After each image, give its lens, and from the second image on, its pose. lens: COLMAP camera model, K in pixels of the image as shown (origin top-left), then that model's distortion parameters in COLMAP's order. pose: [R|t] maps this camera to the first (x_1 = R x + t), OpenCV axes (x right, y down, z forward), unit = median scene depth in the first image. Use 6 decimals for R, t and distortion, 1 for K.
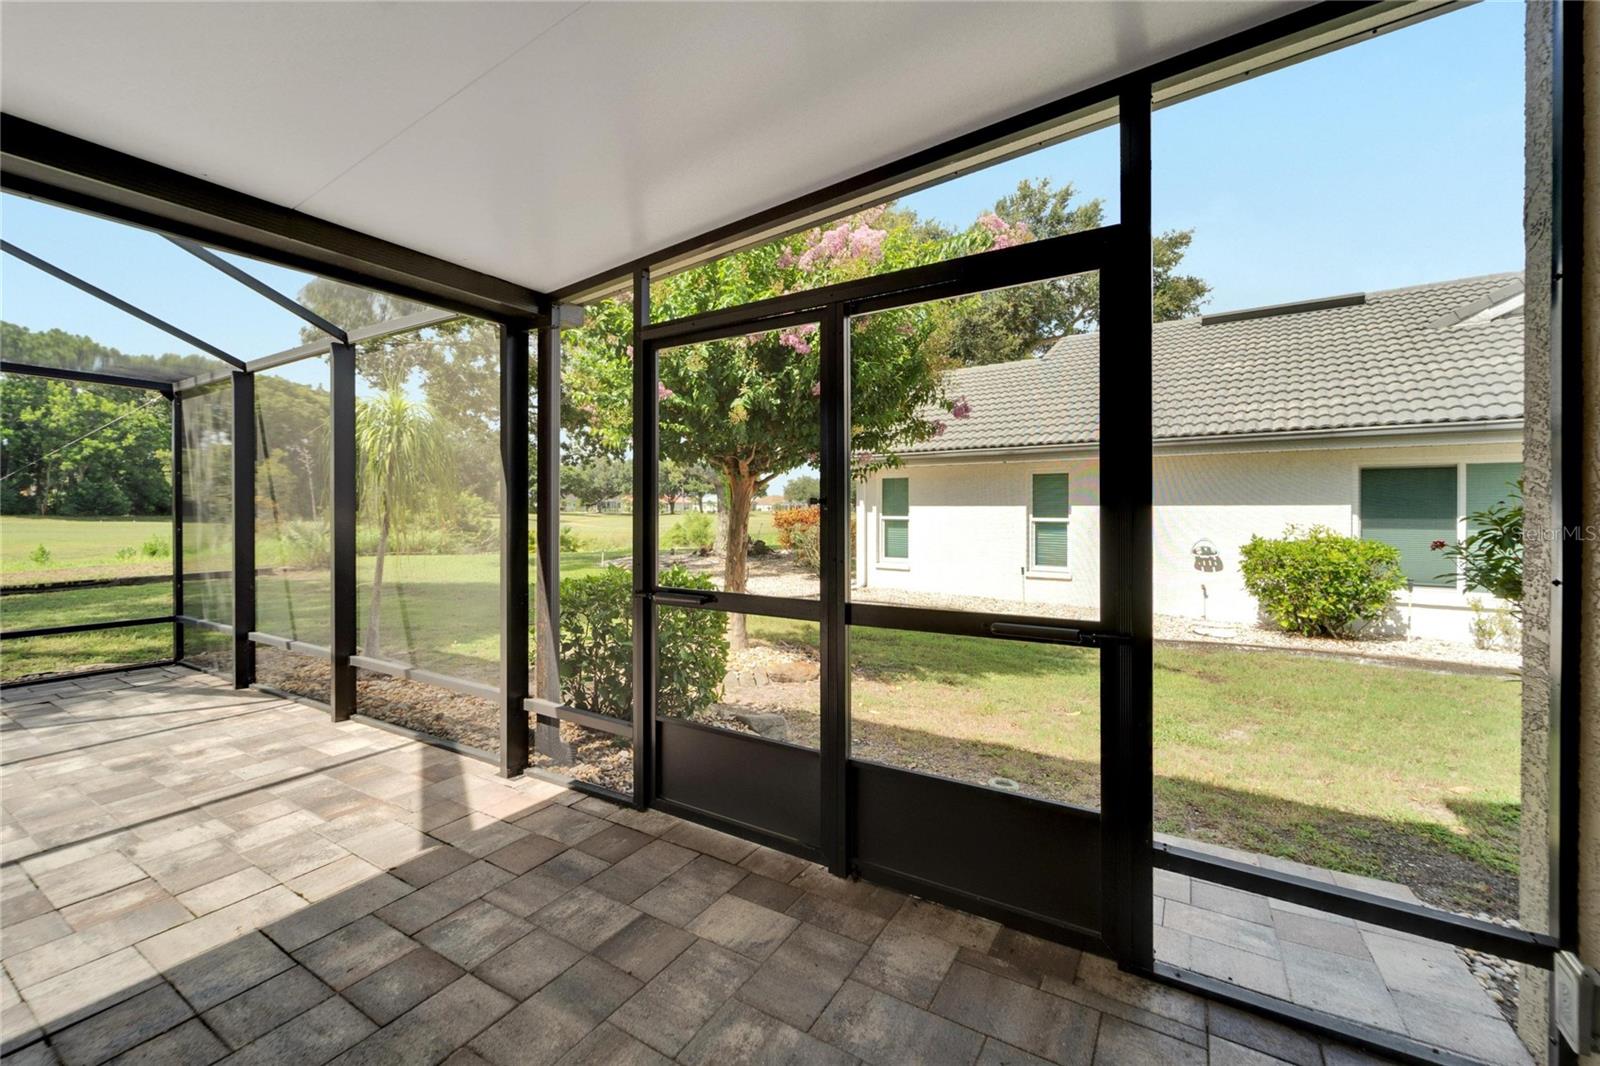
lens RADIAL K [[650.2, 0, 795.1], [0, 650.2, 518.1], [0, 0, 1]] dist [0.005096, -0.000367]
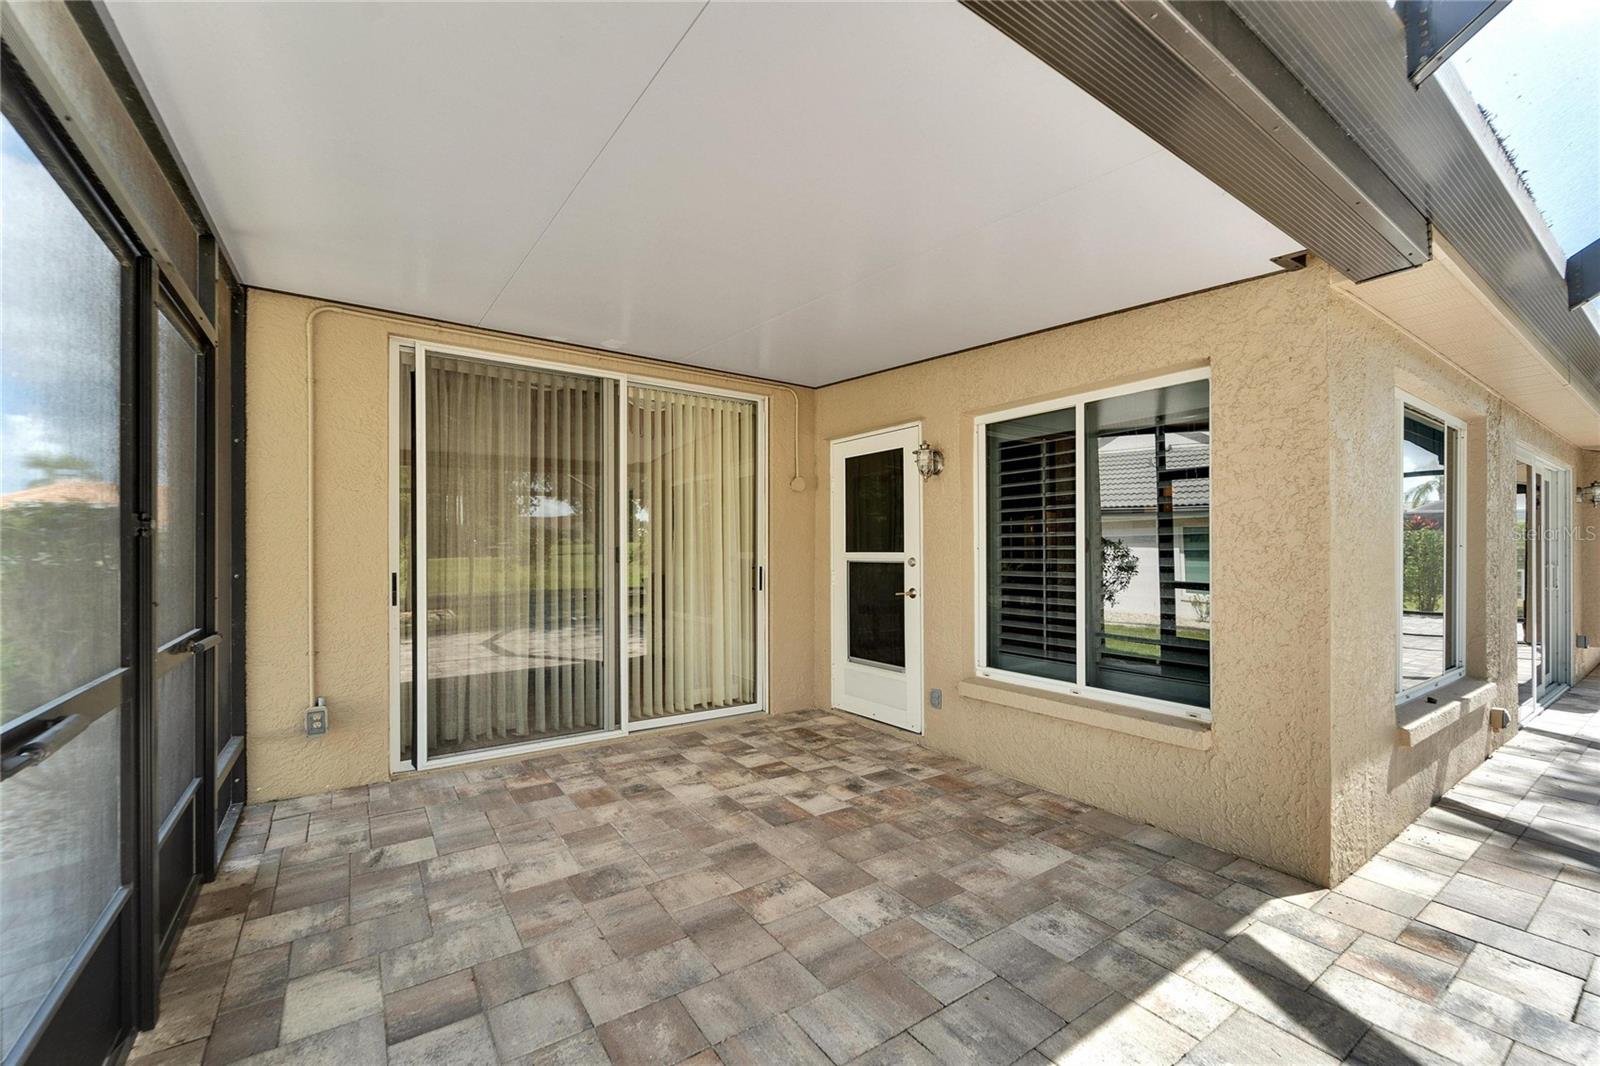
lens RADIAL K [[650.2, 0, 785.1], [0, 650.2, 552.9], [0, 0, 1]] dist [0.005096, -0.000367]
pose [[-0.909424, -0.000605, 0.415869, -0.757361], [0.003537, 0.999952, 0.009190, 0.003124], [-0.415854, 0.009829, -0.909378, 1.150329]]
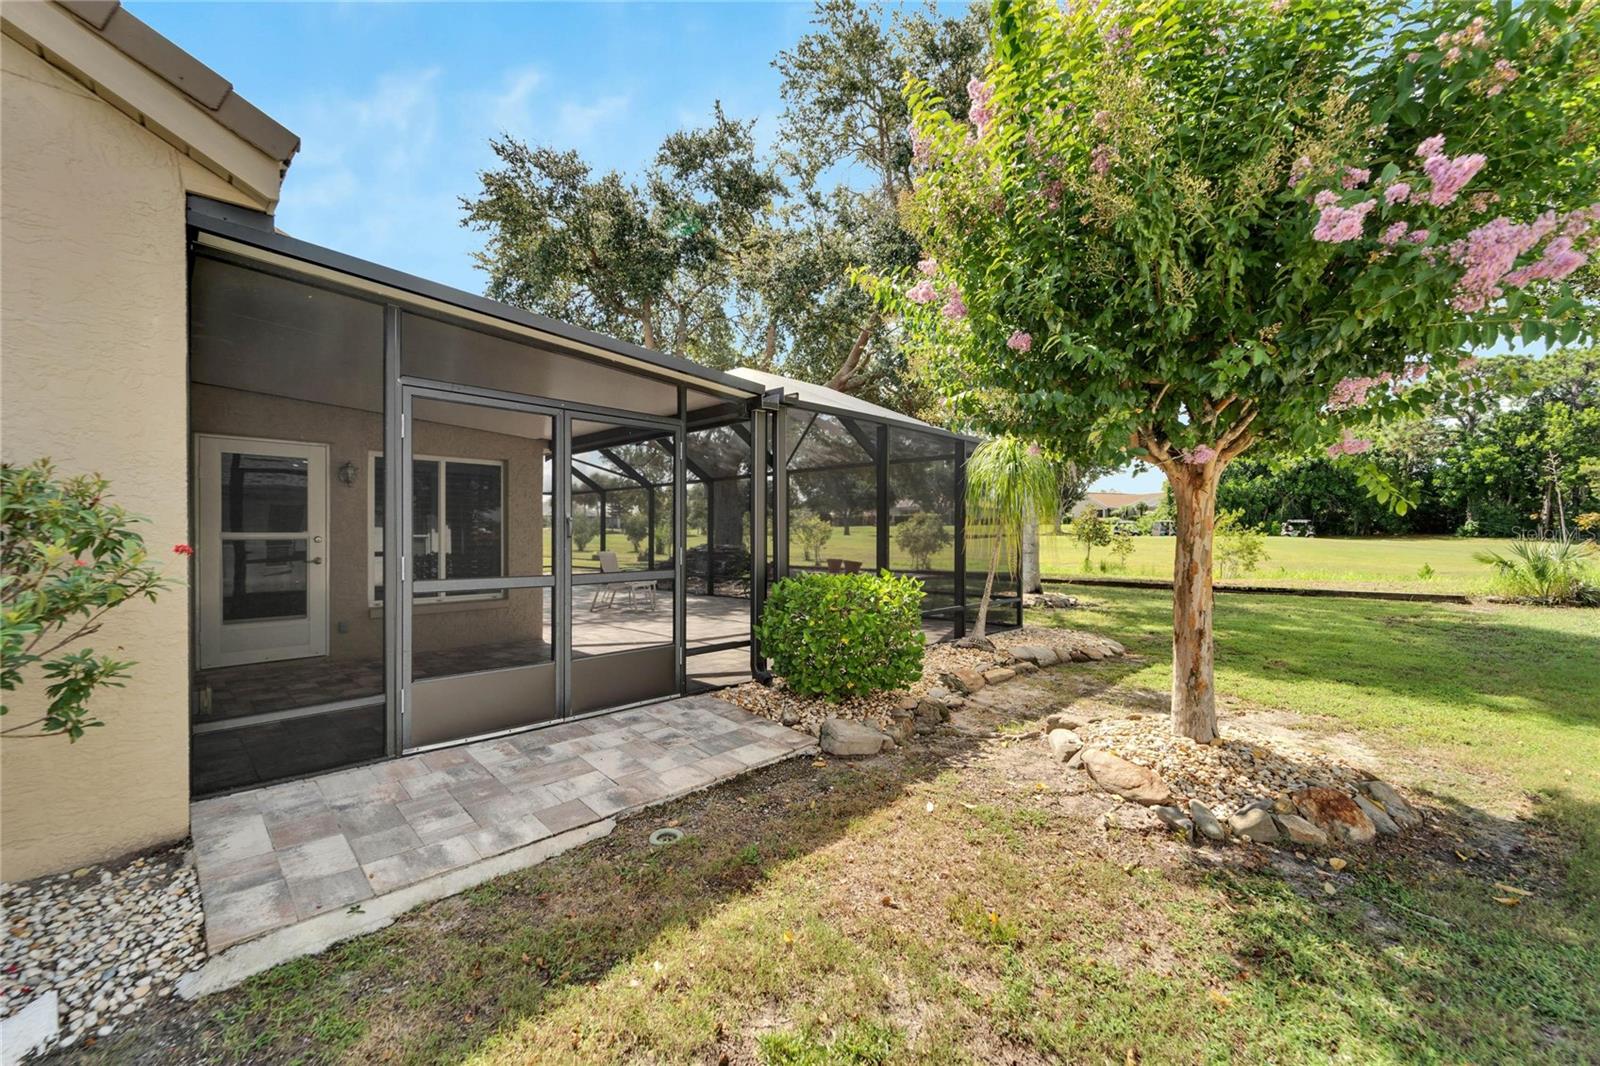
lens RADIAL K [[650.2, 0, 791.7], [0, 650.2, 536.1], [0, 0, 1]] dist [0.005096, -0.000367]
pose [[-0.222350, 0.001279, -0.974966, 1.420504], [-0.009455, 0.999949, 0.003468, 0.006483], [0.974921, 0.009989, -0.222327, 1.702488]]
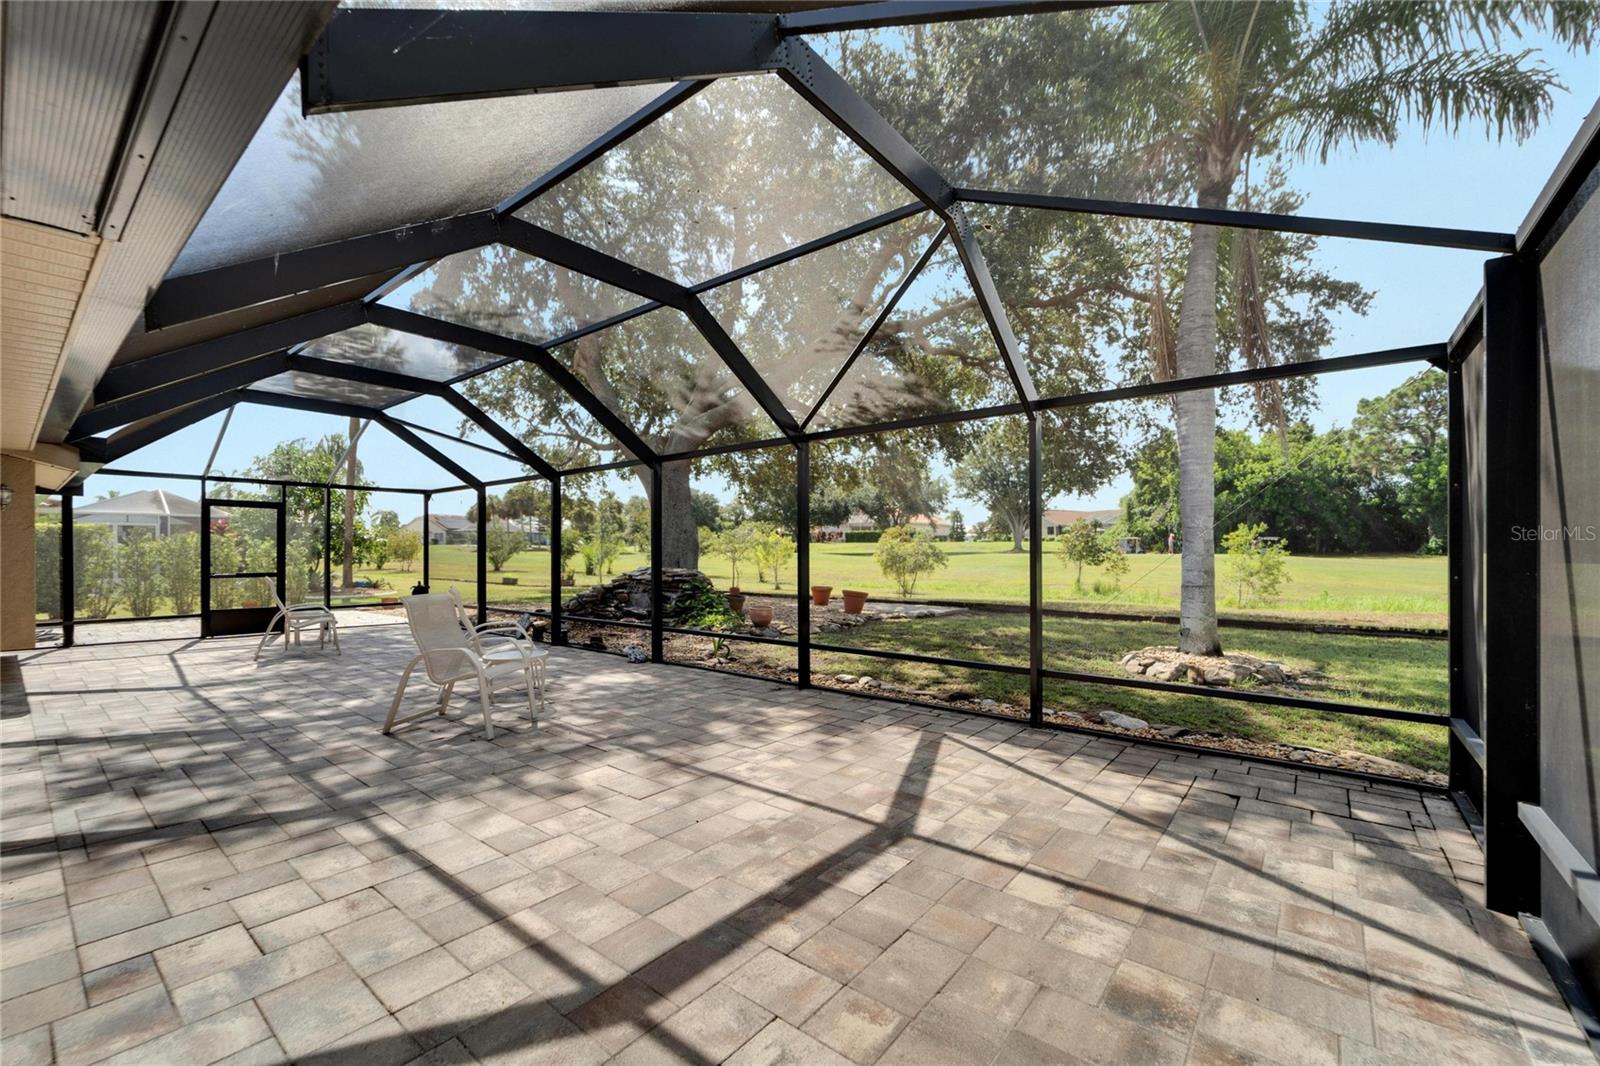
lens RADIAL K [[650.2, 0, 790.7], [0, 650.2, 553.5], [0, 0, 1]] dist [0.005096, -0.000367]
pose [[-0.130329, 0.001541, -0.991470, -0.521012], [-0.009403, 0.999952, 0.002790, -0.002968], [0.991426, 0.009686, -0.130308, 0.954881]]
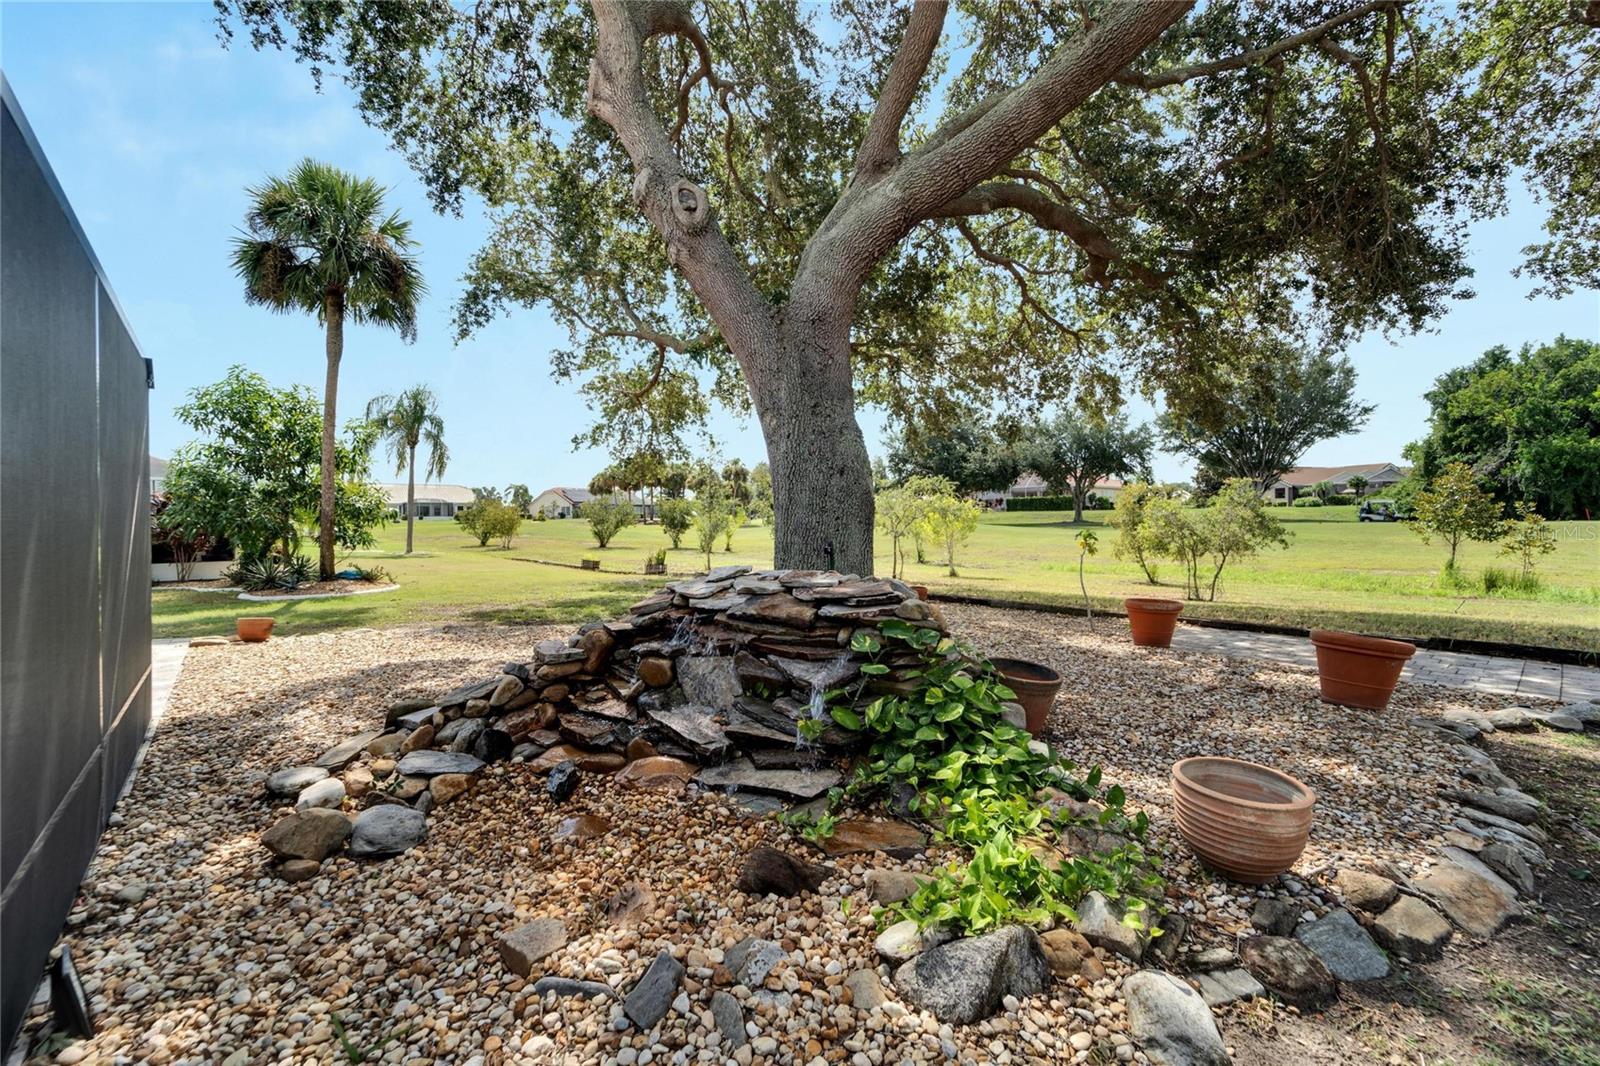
lens RADIAL K [[668.8, 0, 782.8], [0, 668.8, 531.9], [0, 0, 1]] dist [0.001822, 0.000021]
pose [[-0.333080, 0.011992, -0.942822, -3.436597], [-0.001498, 0.999911, 0.013247, 0.009165], [0.942897, 0.005825, -0.333032, -0.001245]]
